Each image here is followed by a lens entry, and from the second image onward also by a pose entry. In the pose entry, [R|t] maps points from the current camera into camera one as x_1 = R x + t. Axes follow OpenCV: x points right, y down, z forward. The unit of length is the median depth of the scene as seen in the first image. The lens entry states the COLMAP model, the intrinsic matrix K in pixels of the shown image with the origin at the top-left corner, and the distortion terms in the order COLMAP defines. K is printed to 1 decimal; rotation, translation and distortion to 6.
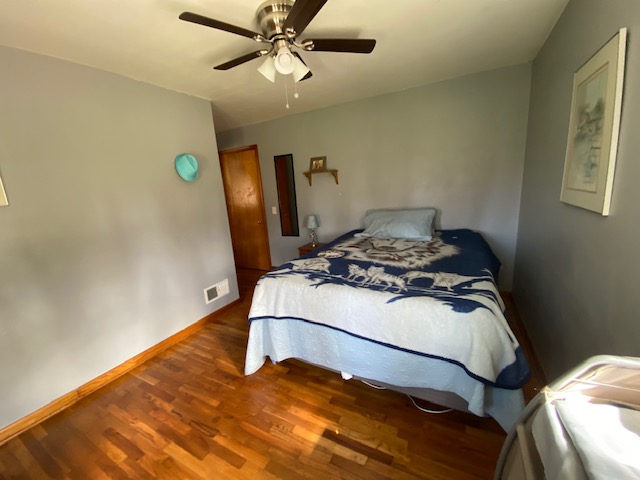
lens RADIAL K [[258.5, 0, 319.3], [0, 258.5, 238.1], [0, 0, 1]] dist [-0.024216, -0.004354]
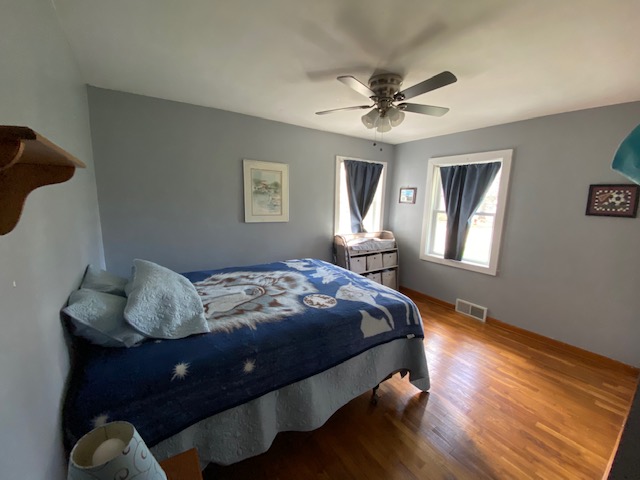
lens RADIAL K [[258.5, 0, 318.7], [0, 258.5, 242.3], [0, 0, 1]] dist [-0.024216, -0.004354]
pose [[-0.884907, -0.021544, 0.465269, -0.341286], [0.138336, 0.941697, 0.306709, -0.380168], [-0.444750, 0.335772, -0.830334, 1.773138]]
